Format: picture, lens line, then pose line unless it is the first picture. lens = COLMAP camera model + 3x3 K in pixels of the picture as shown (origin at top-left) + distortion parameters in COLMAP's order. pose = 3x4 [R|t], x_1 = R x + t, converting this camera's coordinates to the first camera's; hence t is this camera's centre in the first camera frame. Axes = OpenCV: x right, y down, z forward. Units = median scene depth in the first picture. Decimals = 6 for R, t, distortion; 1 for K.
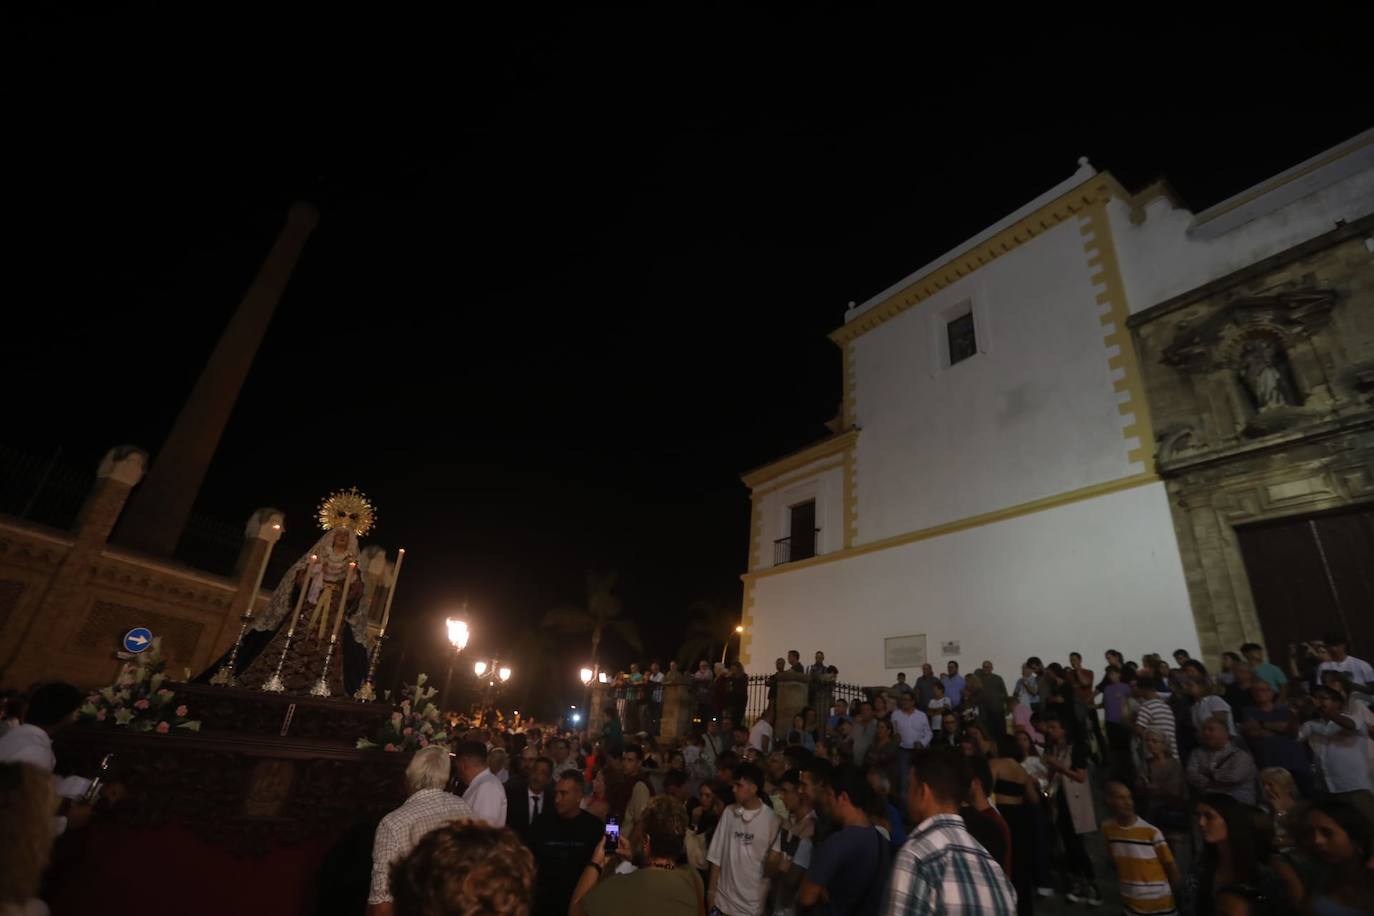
lens RADIAL K [[647.7, 0, 695.2], [0, 647.7, 459.3], [0, 0, 1]] dist [-0.039175, 0.016362]
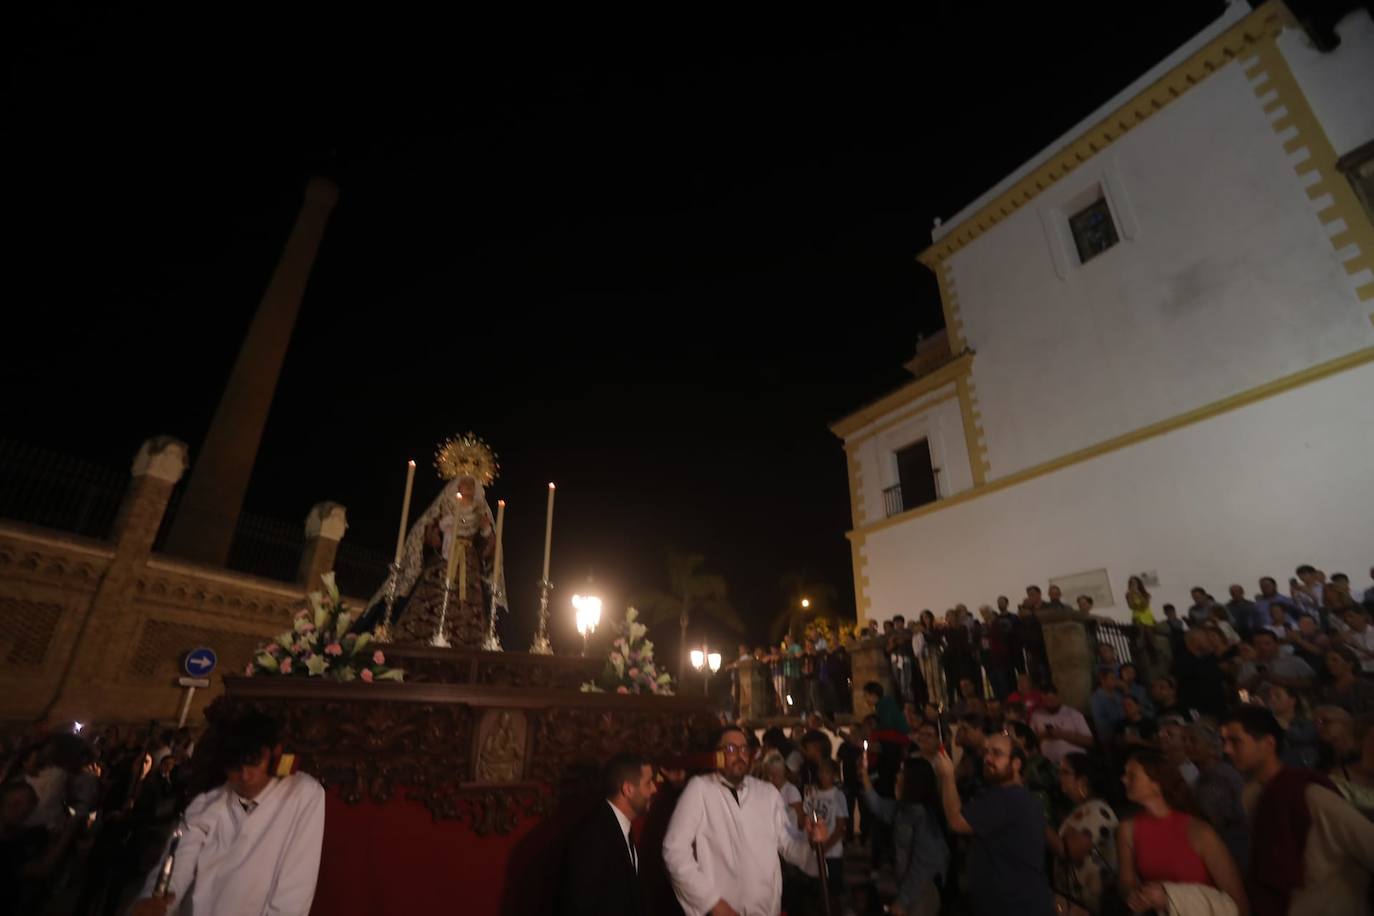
lens RADIAL K [[639.3, 0, 698.3], [0, 639.3, 459.2], [0, 0, 1]] dist [-0.037088, 0.013712]
pose [[0.994668, -0.101085, -0.020422, -0.127262], [0.101404, 0.994729, 0.015227, 0.051302], [0.018775, -0.017217, 0.999675, 0.132018]]
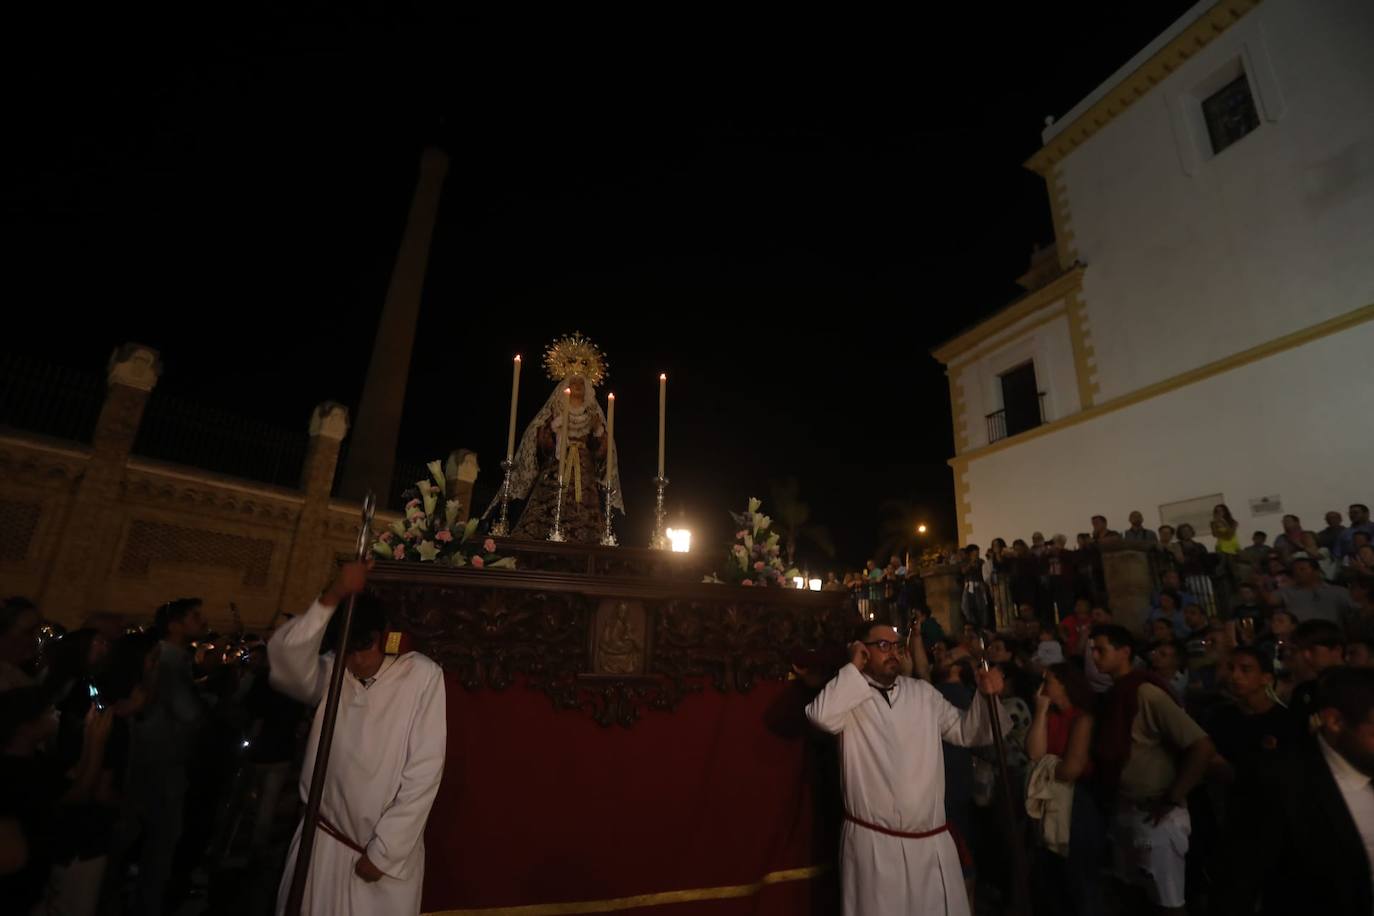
lens RADIAL K [[640.3, 0, 698.3], [0, 640.3, 457.8], [0, 0, 1]] dist [-0.035107, 0.012988]
pose [[0.967896, -0.128917, -0.215774, -0.087651], [0.153250, 0.983108, 0.100062, 0.041816], [0.199229, -0.129917, 0.971303, 0.092411]]
